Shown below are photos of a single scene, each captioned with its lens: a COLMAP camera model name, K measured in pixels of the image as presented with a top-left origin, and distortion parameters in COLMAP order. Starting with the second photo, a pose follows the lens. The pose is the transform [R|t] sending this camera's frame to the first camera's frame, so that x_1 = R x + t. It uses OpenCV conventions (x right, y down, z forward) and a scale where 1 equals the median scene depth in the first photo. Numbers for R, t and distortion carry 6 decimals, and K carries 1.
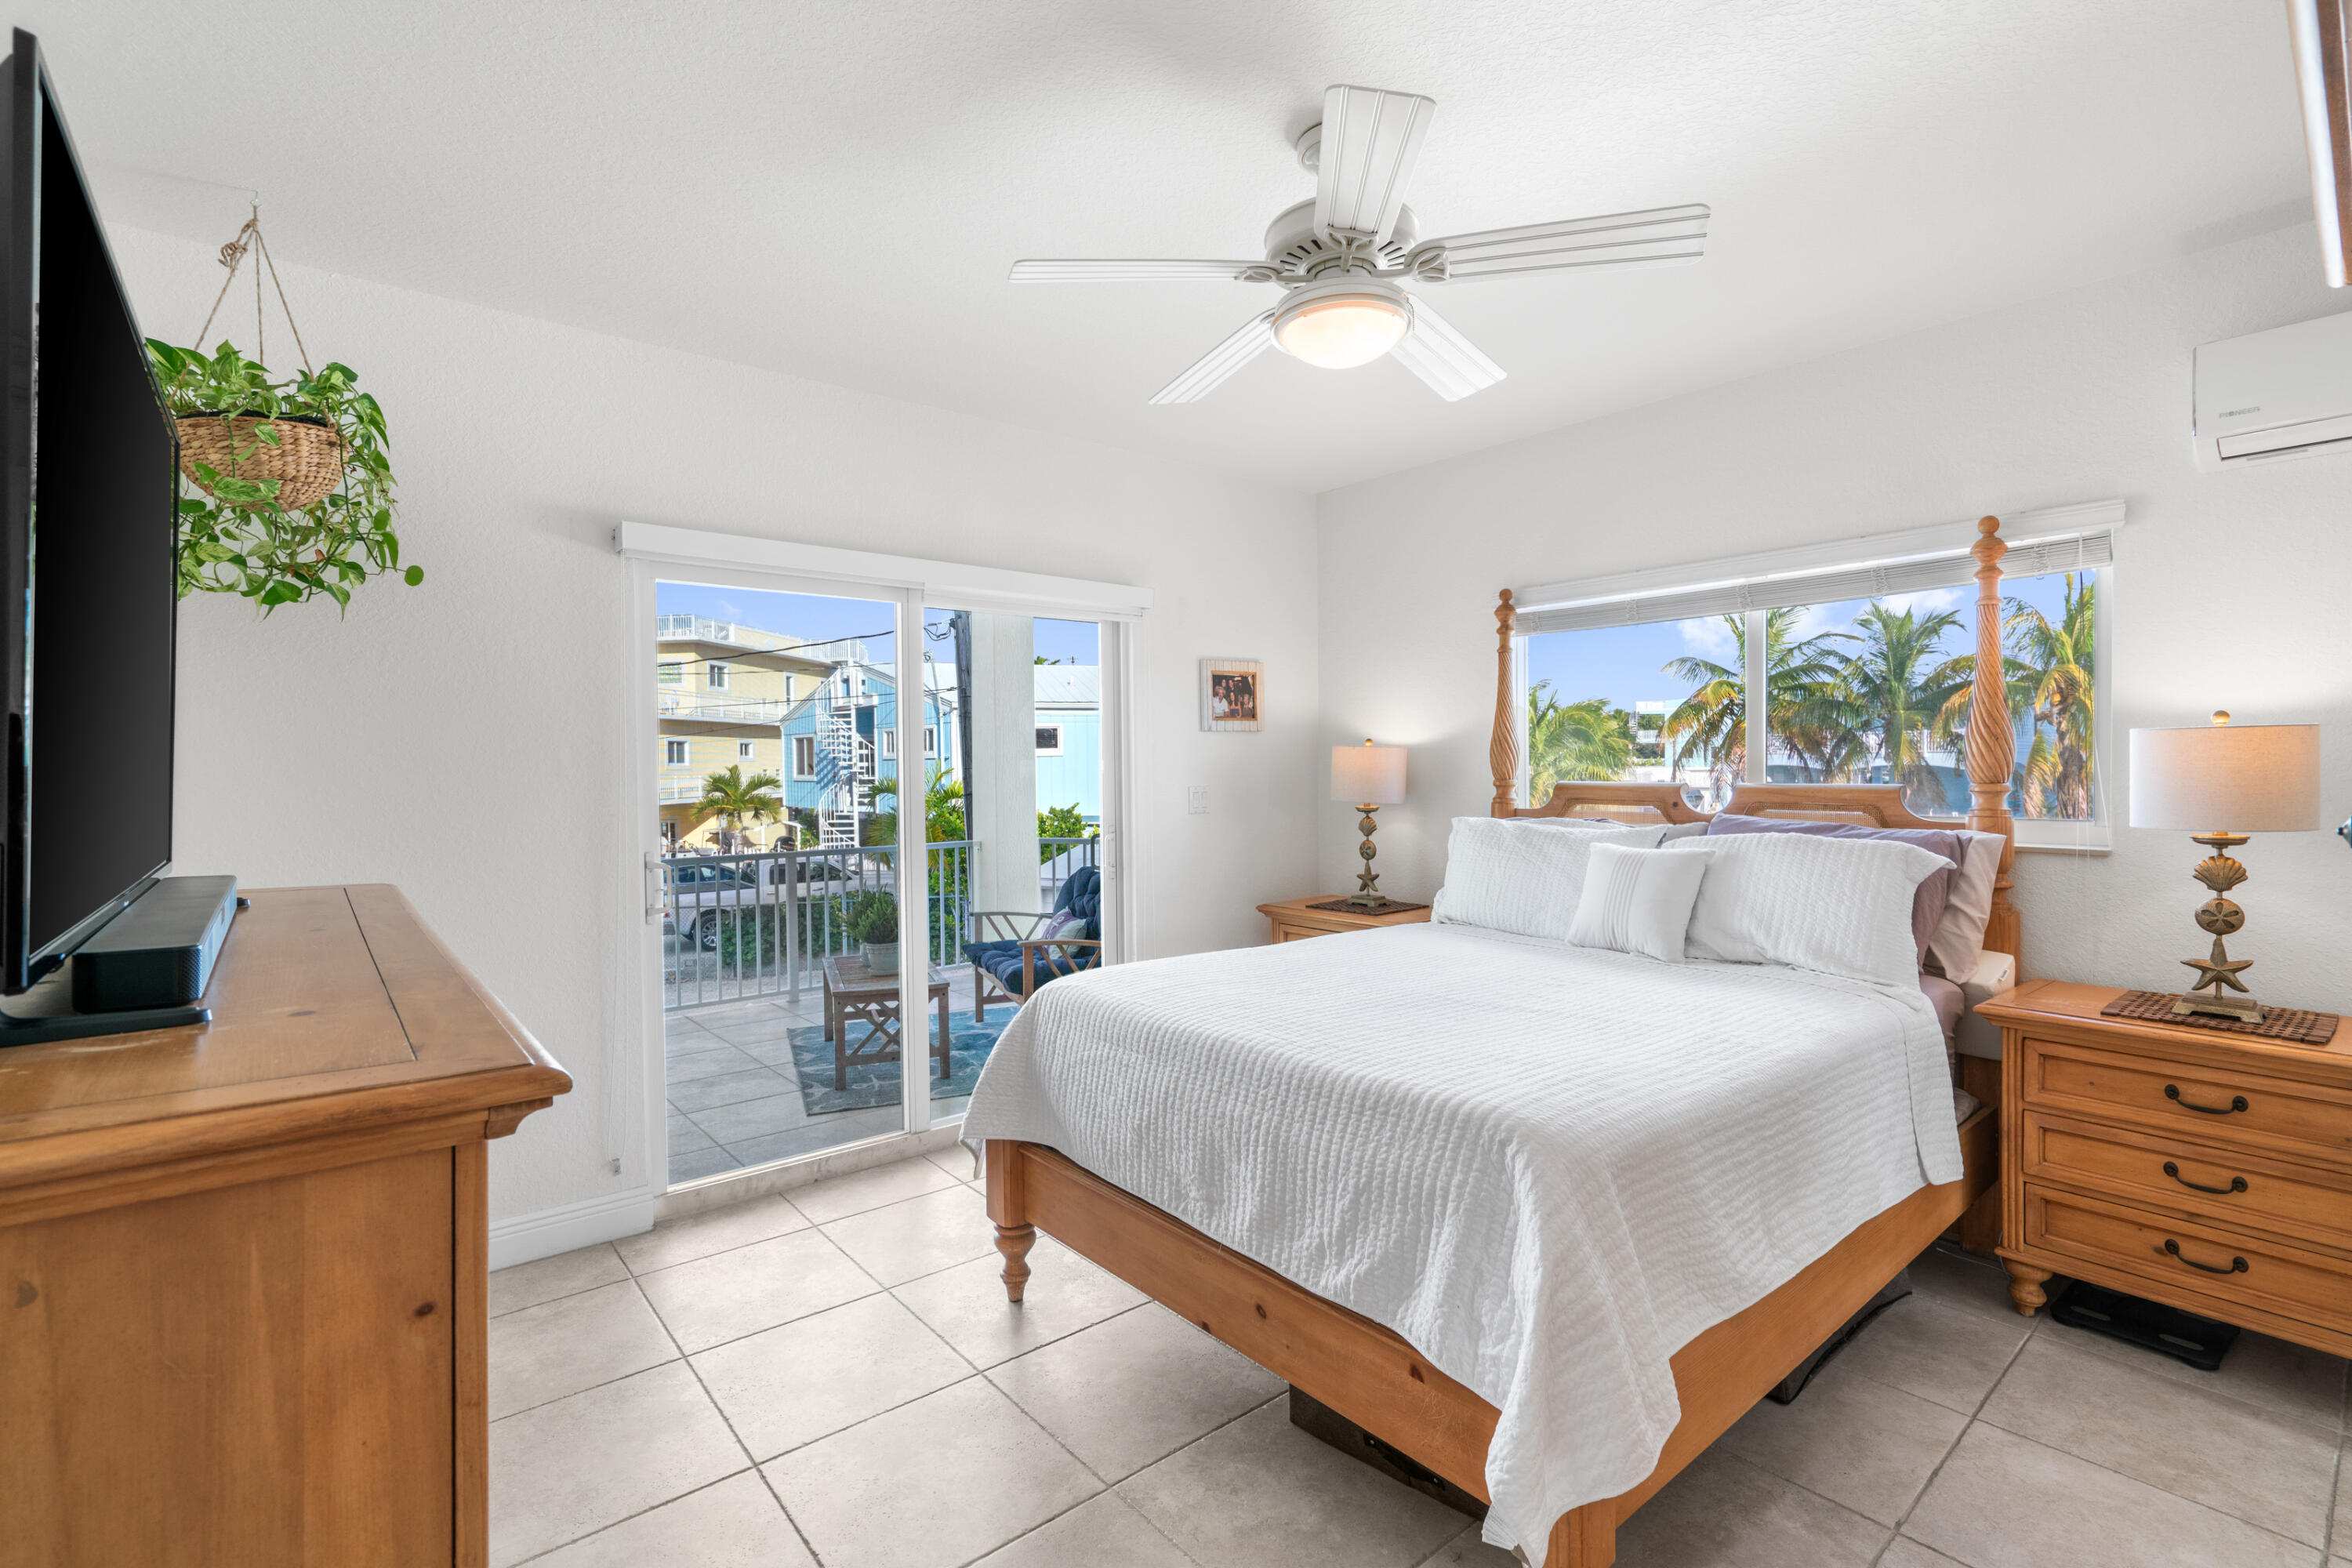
lens RADIAL K [[1069.1, 0, 1165.5], [0, 1069.1, 772.9], [0, 0, 1]] dist [0.000033, 0.000507]
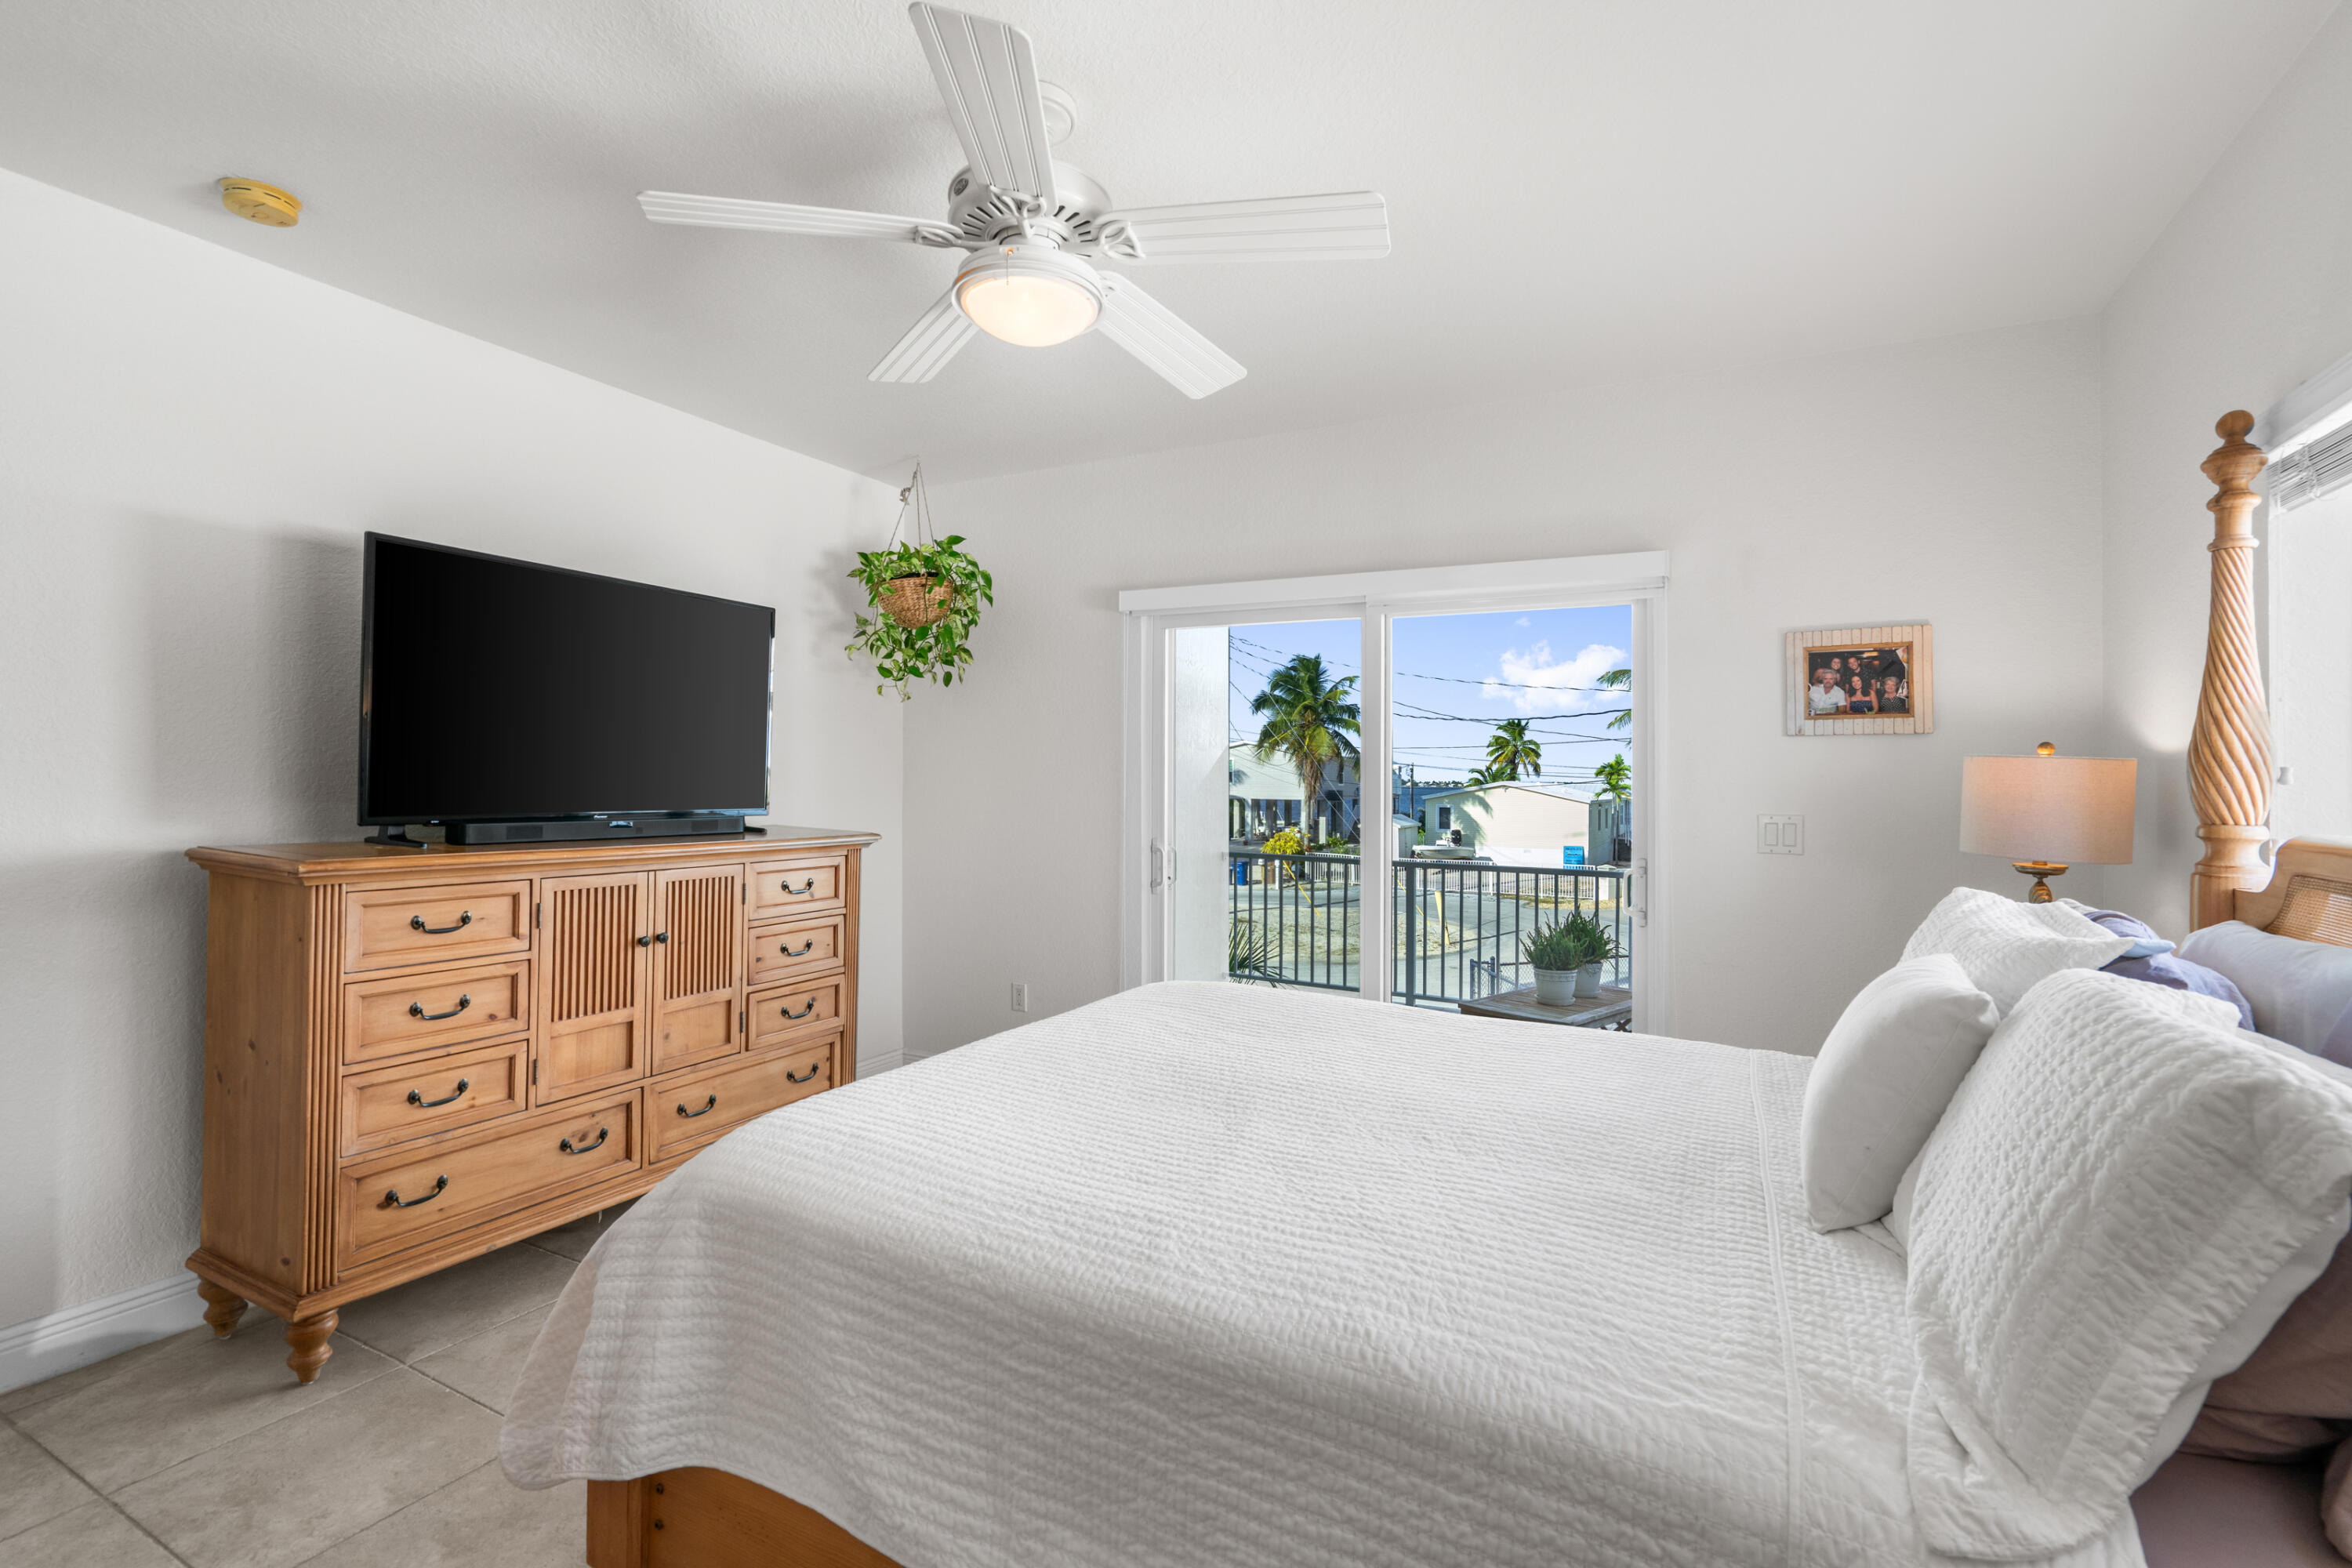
lens RADIAL K [[1069.1, 0, 1177.5], [0, 1069.1, 767.2], [0, 0, 1]] dist [0.000033, 0.000507]
pose [[0.380771, 0.001641, -0.924668, 0.154169], [-0.028670, 0.999539, -0.010032, -0.000207], [0.924225, 0.030330, 0.380642, 0.110156]]
